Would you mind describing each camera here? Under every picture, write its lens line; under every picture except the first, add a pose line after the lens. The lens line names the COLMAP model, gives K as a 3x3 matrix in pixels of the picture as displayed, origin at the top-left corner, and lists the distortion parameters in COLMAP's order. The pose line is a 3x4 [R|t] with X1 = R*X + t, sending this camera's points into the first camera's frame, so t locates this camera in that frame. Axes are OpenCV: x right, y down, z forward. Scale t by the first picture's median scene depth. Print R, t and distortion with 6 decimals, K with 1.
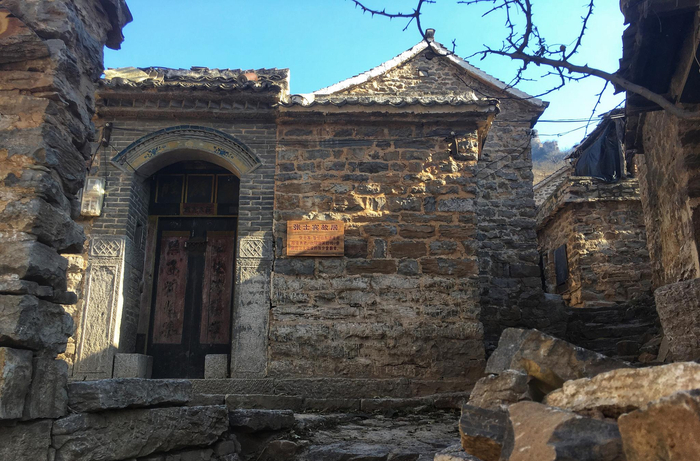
lens RADIAL K [[585.3, 0, 350.2], [0, 585.3, 231.5], [0, 0, 1]] dist [-0.002280, -0.000610]
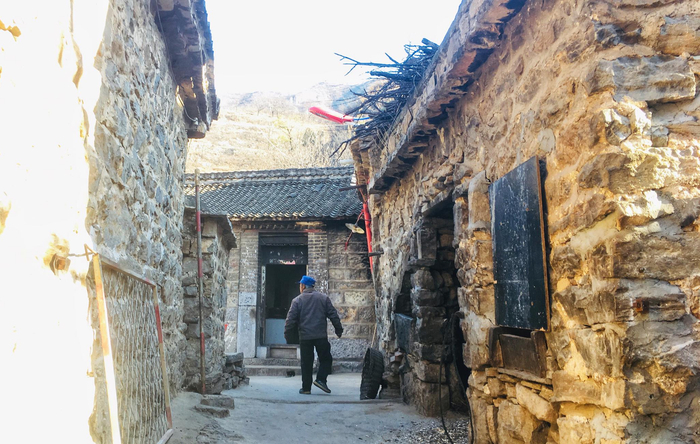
lens RADIAL K [[602.7, 0, 350.2], [0, 602.7, 221.0], [0, 0, 1]] dist [-0.006753, -0.002266]
pose [[0.996617, -0.002159, 0.082152, 0.290325], [-0.009372, 0.990147, 0.139720, 0.014659], [-0.081645, -0.140017, 0.986777, 0.814034]]
